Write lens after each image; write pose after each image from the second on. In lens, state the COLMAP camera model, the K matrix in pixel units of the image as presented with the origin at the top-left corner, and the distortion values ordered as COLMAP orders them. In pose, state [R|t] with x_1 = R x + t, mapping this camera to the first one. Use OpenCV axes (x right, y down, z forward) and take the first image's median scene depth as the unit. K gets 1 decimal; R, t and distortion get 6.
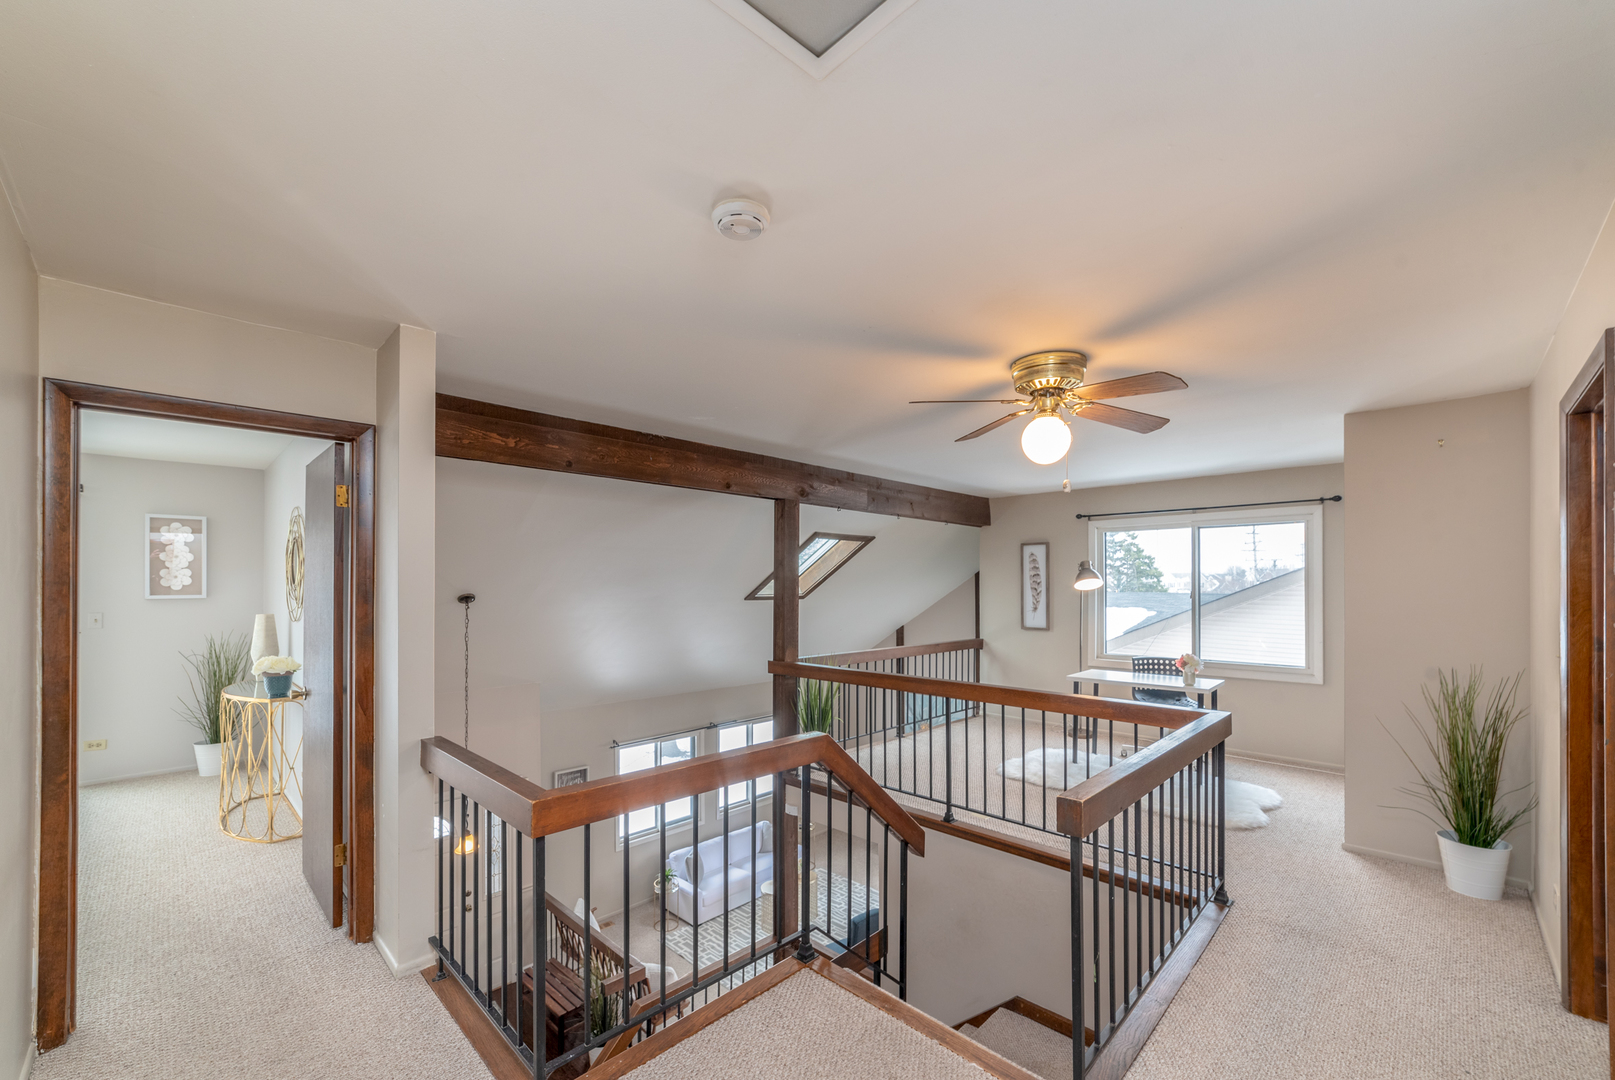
lens RADIAL K [[660.7, 0, 813.3], [0, 660.7, 586.6], [0, 0, 1]] dist [-0.001314, -0.000117]
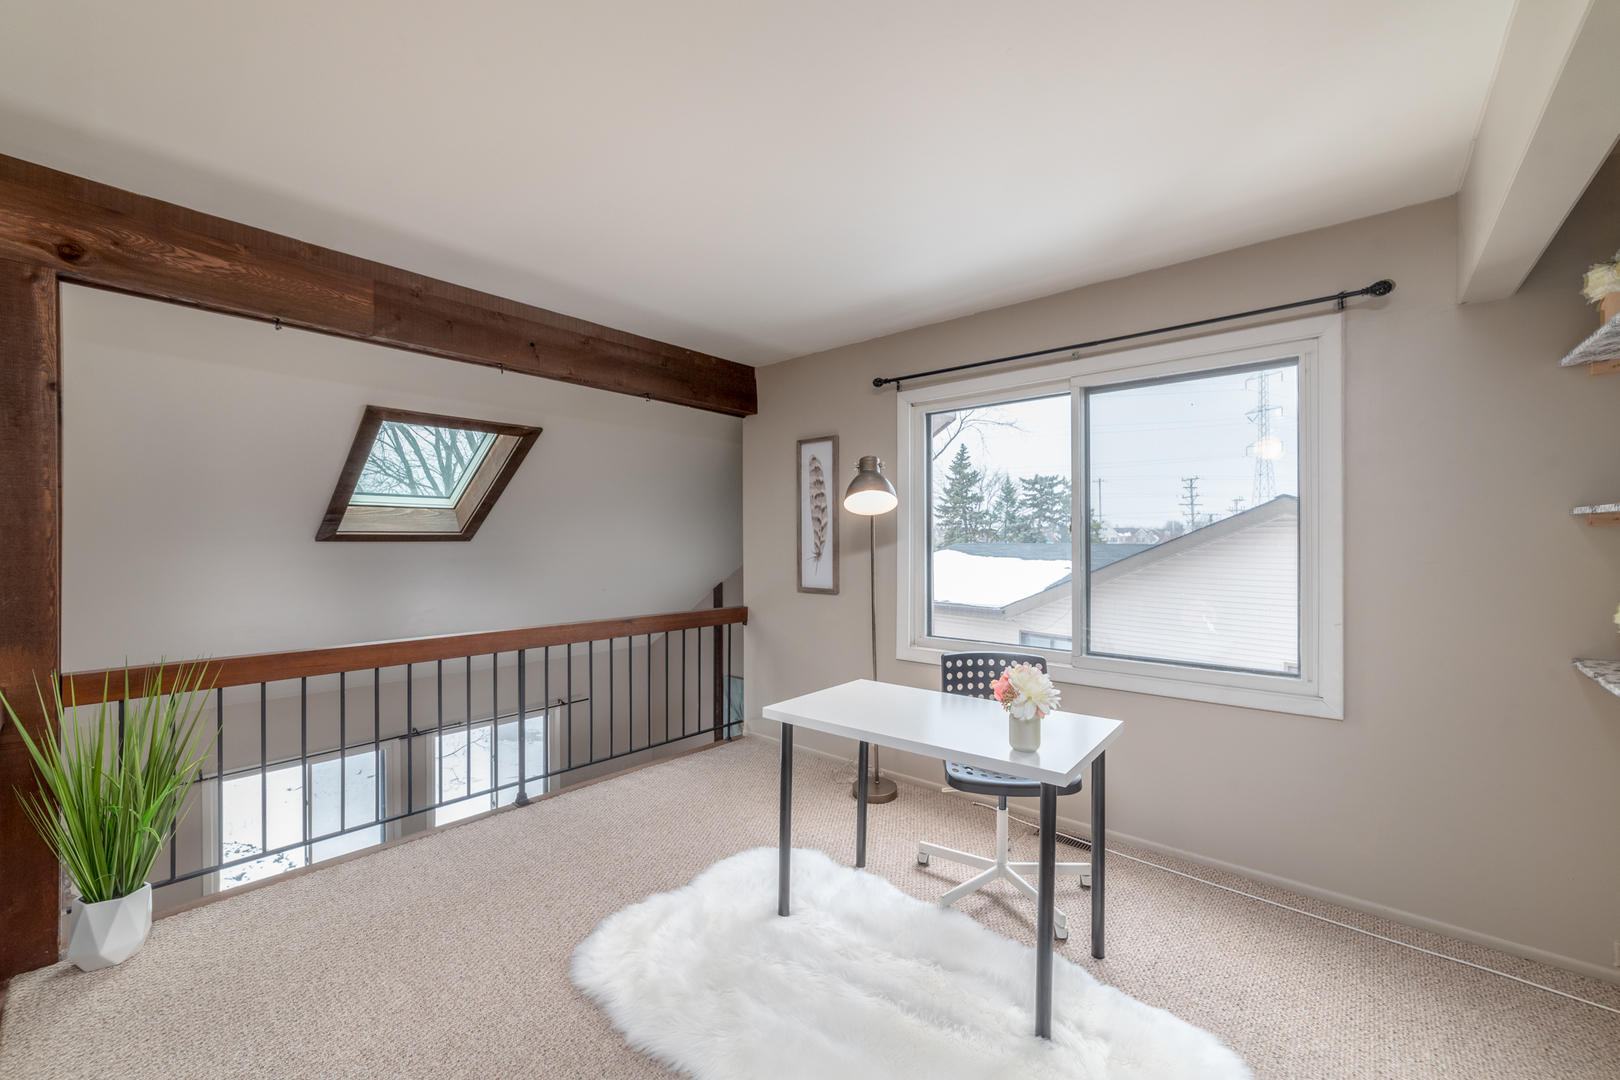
lens RADIAL K [[649.3, 0, 806.8], [0, 649.3, 545.8], [0, 0, 1]] dist [-0.010501, 0.000040]
pose [[0.998618, -0.001408, 0.052530, 0.300568], [0.001106, 0.999983, 0.005774, 0.022747], [-0.052537, -0.005708, 0.998603, 0.451684]]
